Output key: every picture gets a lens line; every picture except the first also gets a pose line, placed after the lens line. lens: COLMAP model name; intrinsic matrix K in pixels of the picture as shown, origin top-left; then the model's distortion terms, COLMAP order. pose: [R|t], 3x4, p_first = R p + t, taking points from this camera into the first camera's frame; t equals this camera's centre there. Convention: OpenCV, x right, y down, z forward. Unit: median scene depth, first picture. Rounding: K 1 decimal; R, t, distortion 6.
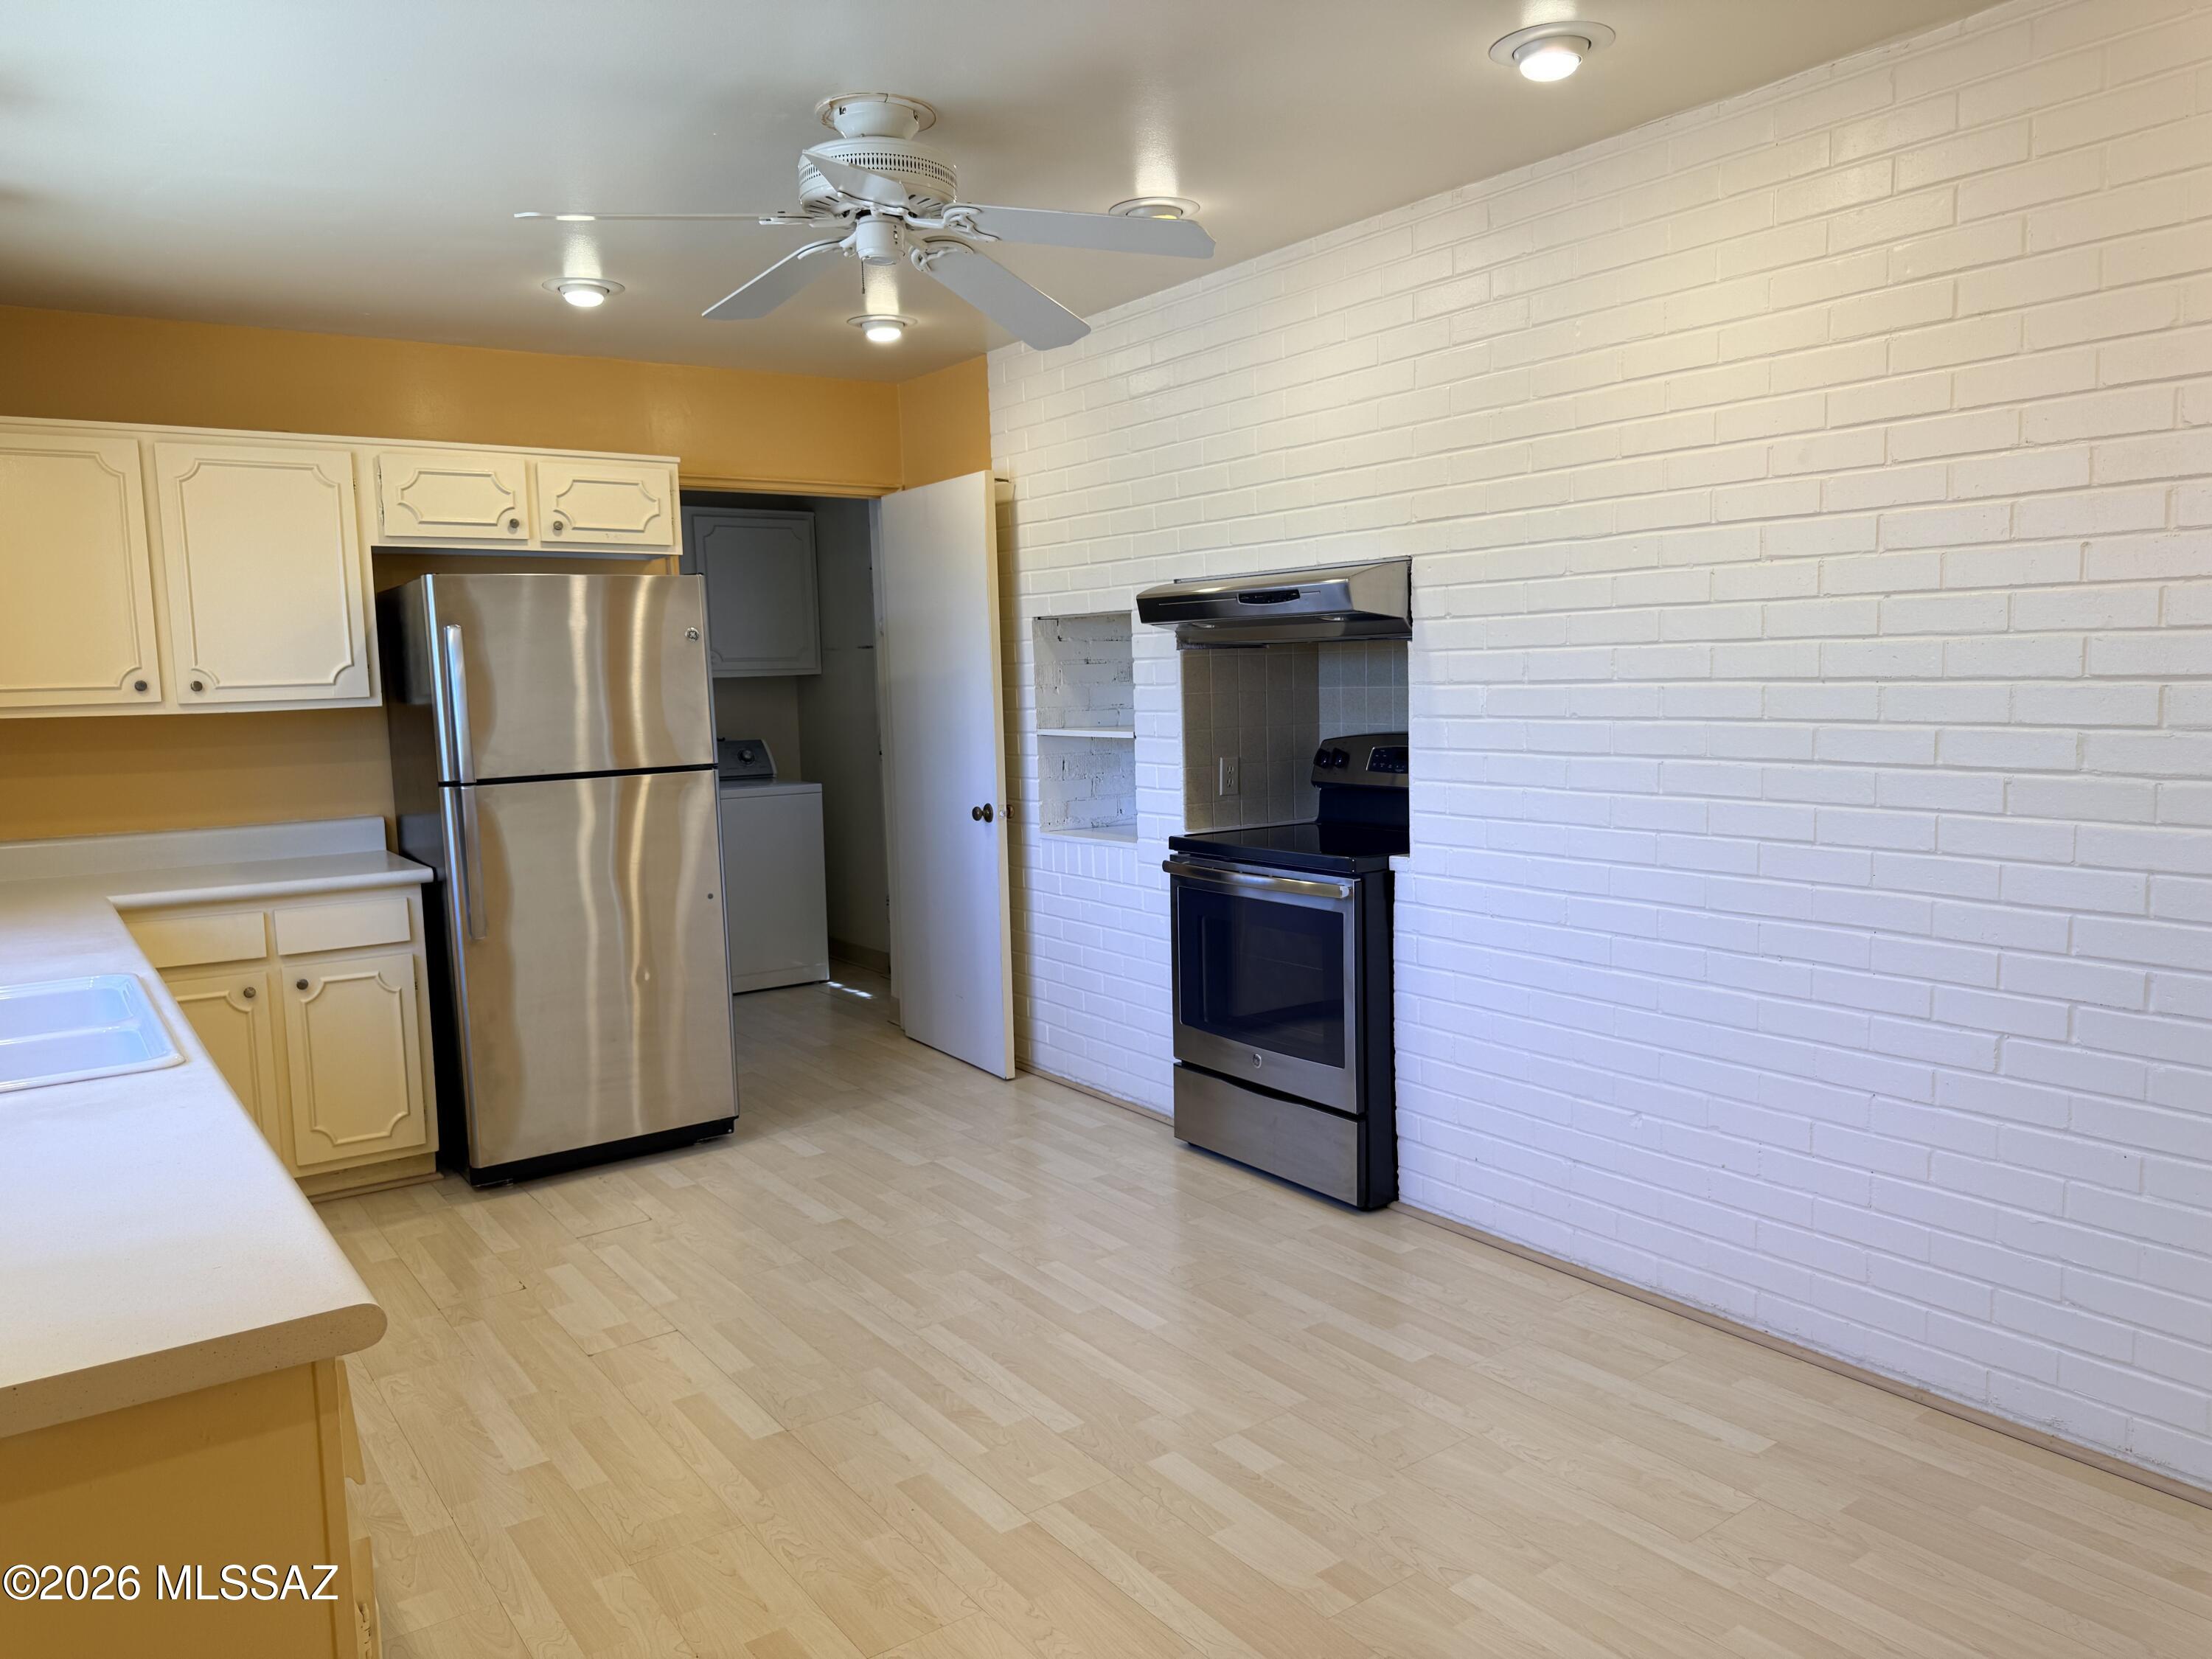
lens RADIAL K [[1564.0, 0, 1109.9], [0, 1564.0, 834.5], [0, 0, 1]] dist [0.063871, -0.087320]
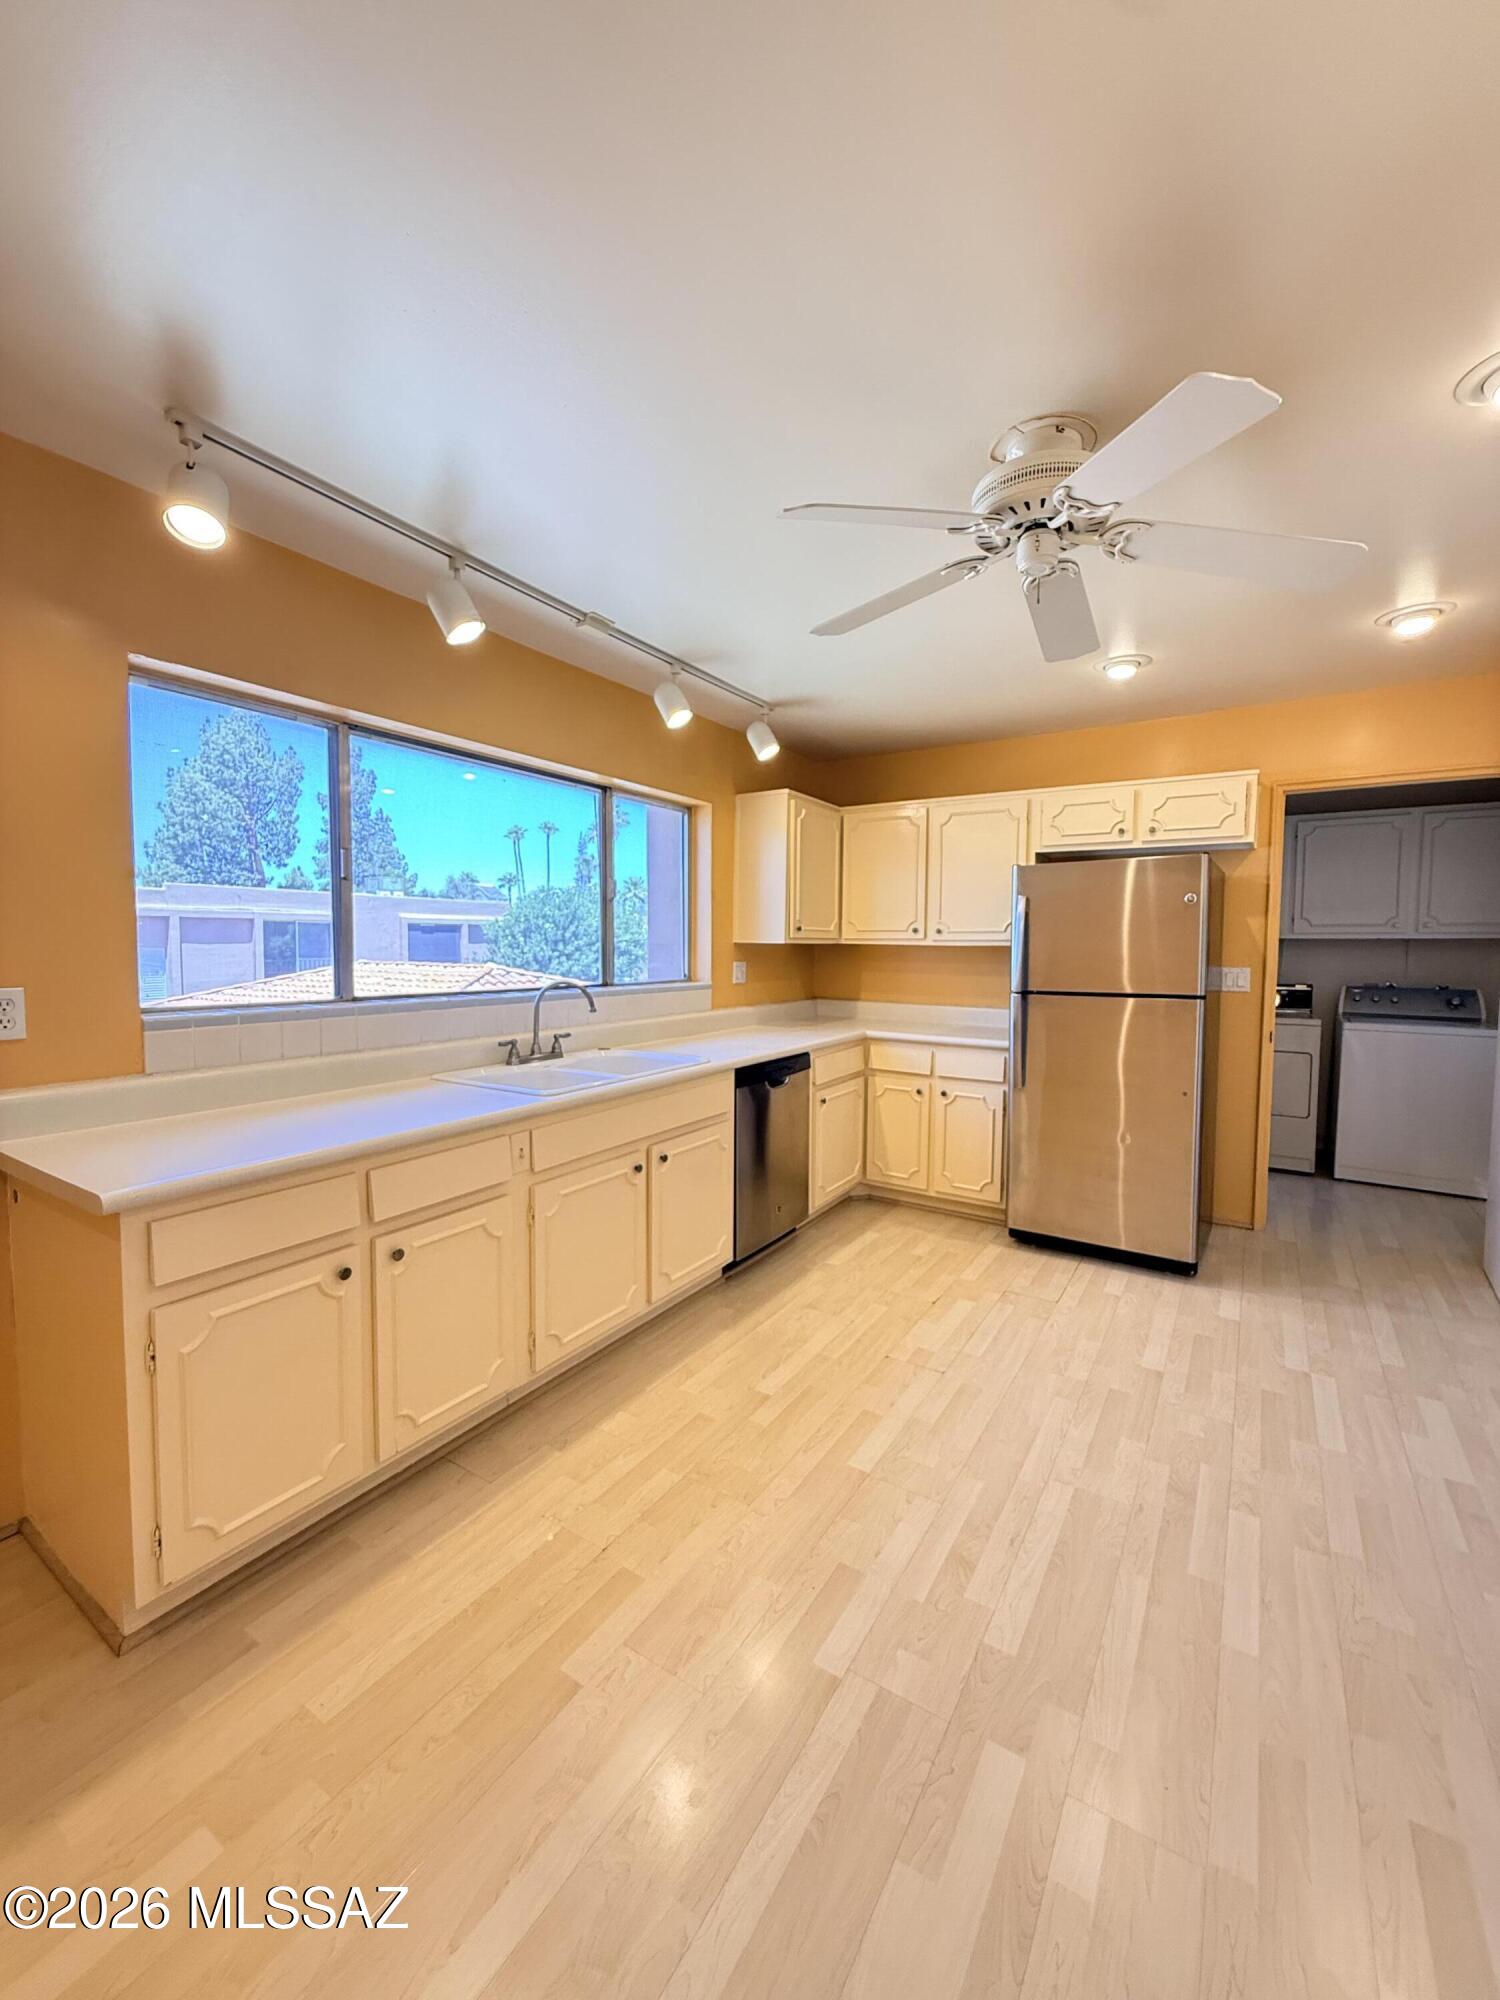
lens RADIAL K [[799.9, 0, 750.6], [0, 799.9, 990.0], [0, 0, 1]] dist [-0.000124, 0.000290]
pose [[0.370207, 0.083249, -0.925211, 0.281181], [-0.116849, 0.992239, 0.042525, -0.041557], [0.921571, 0.092367, 0.377062, 0.476801]]
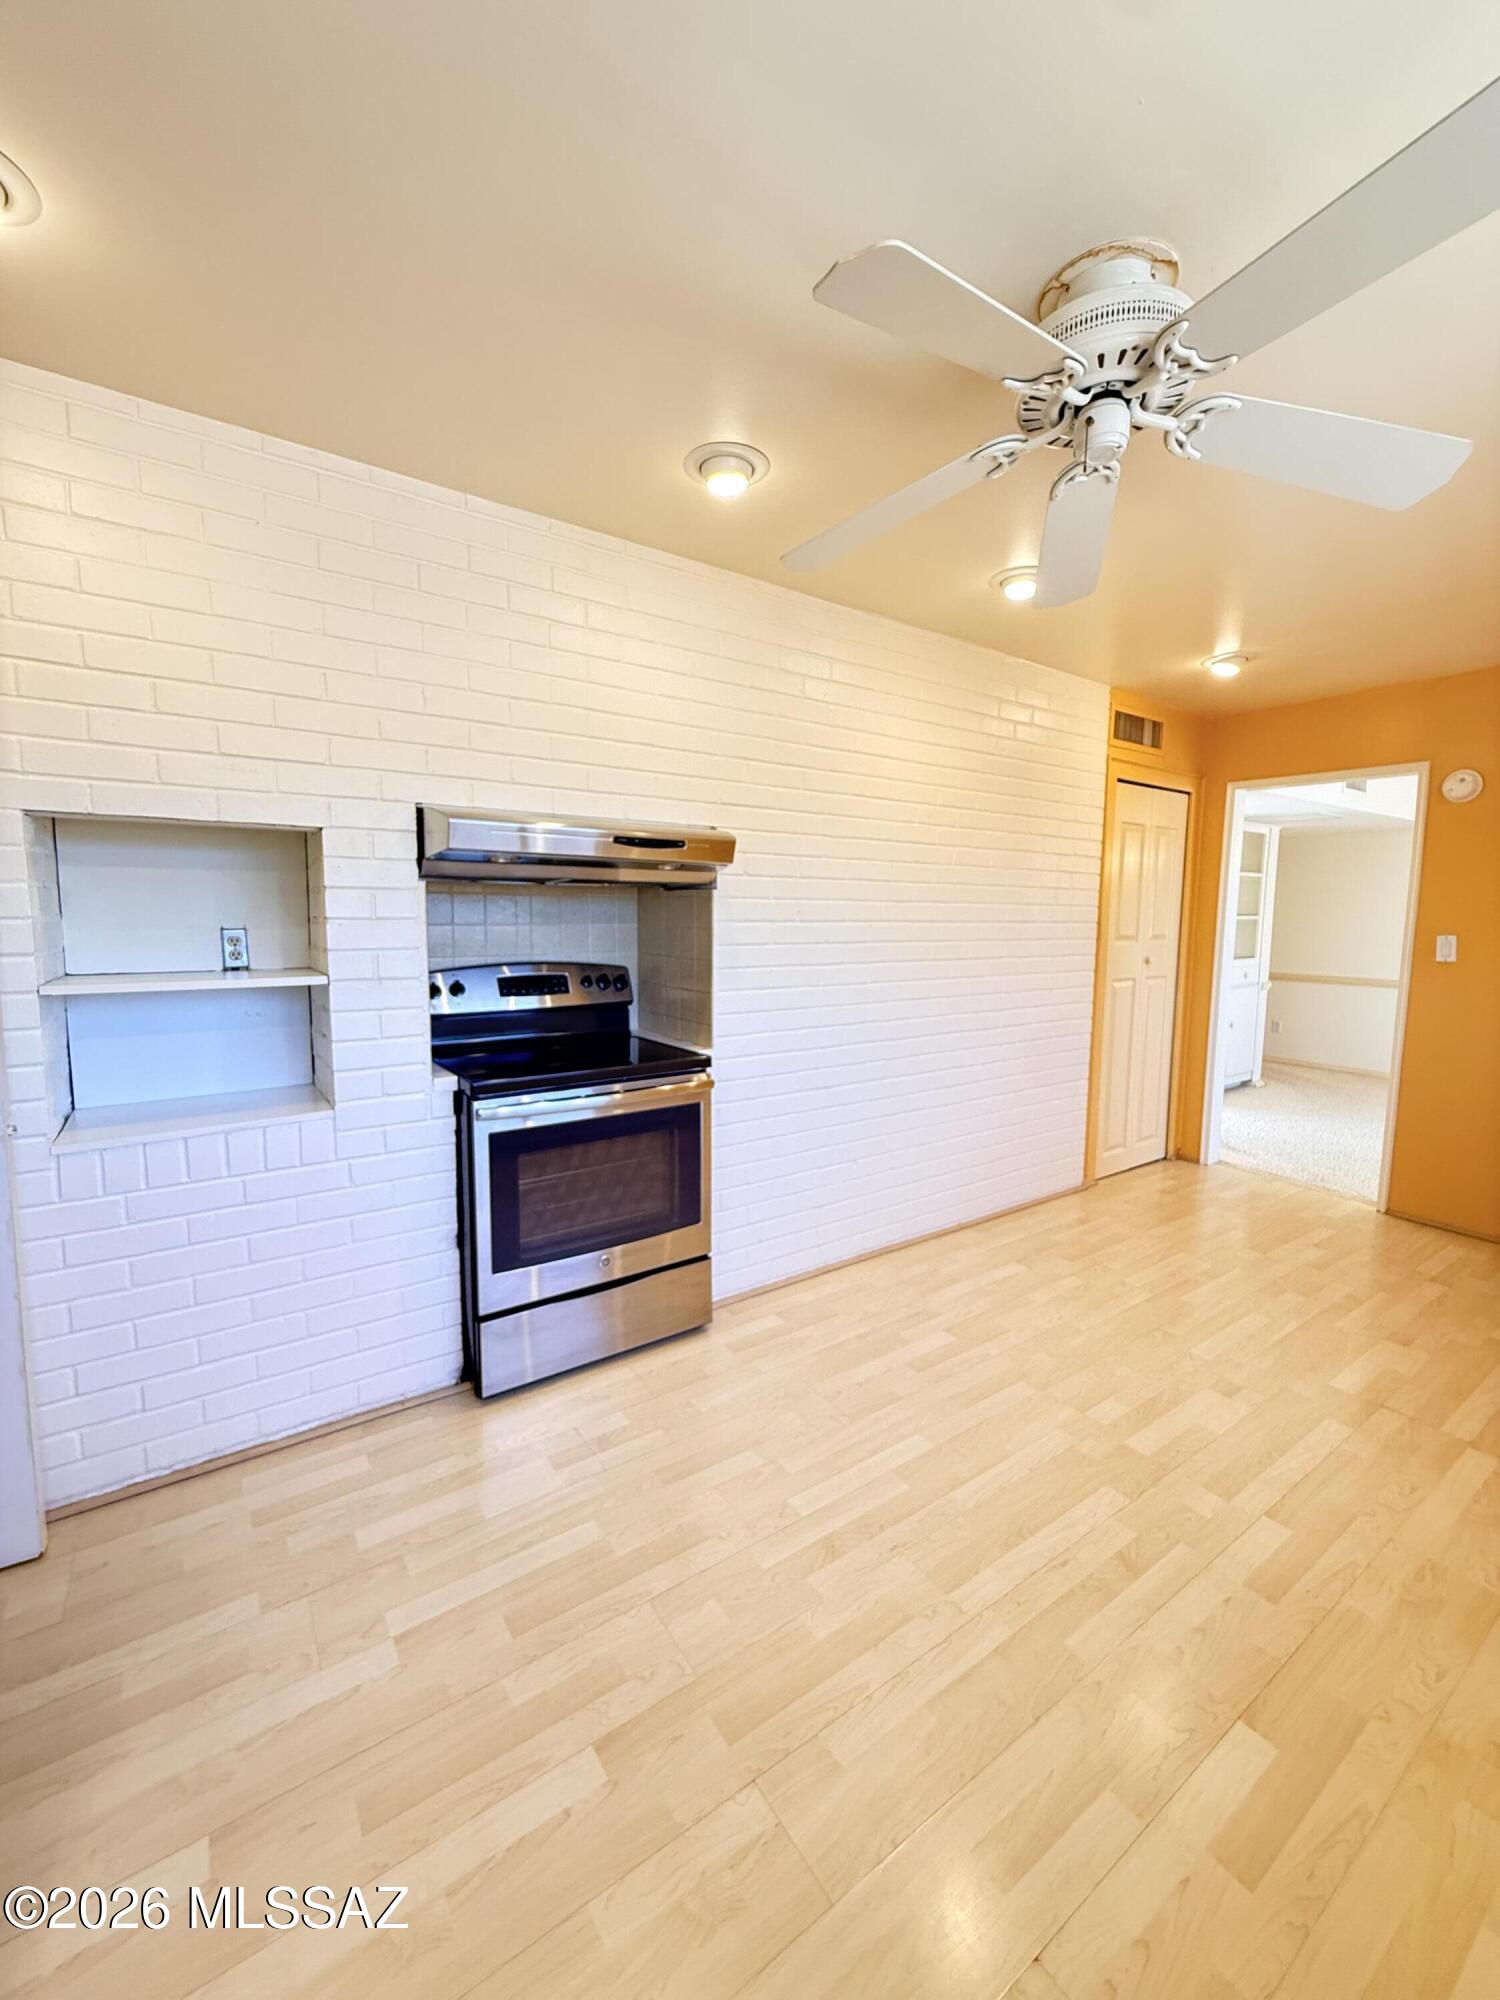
lens RADIAL K [[799.9, 0, 752.3], [0, 799.9, 996.9], [0, 0, 1]] dist [-0.000124, 0.000290]
pose [[0.014198, -0.077371, 0.996901, -0.502194], [0.100647, 0.992049, 0.075561, -0.081000], [-0.994821, 0.099262, 0.021872, 0.963978]]
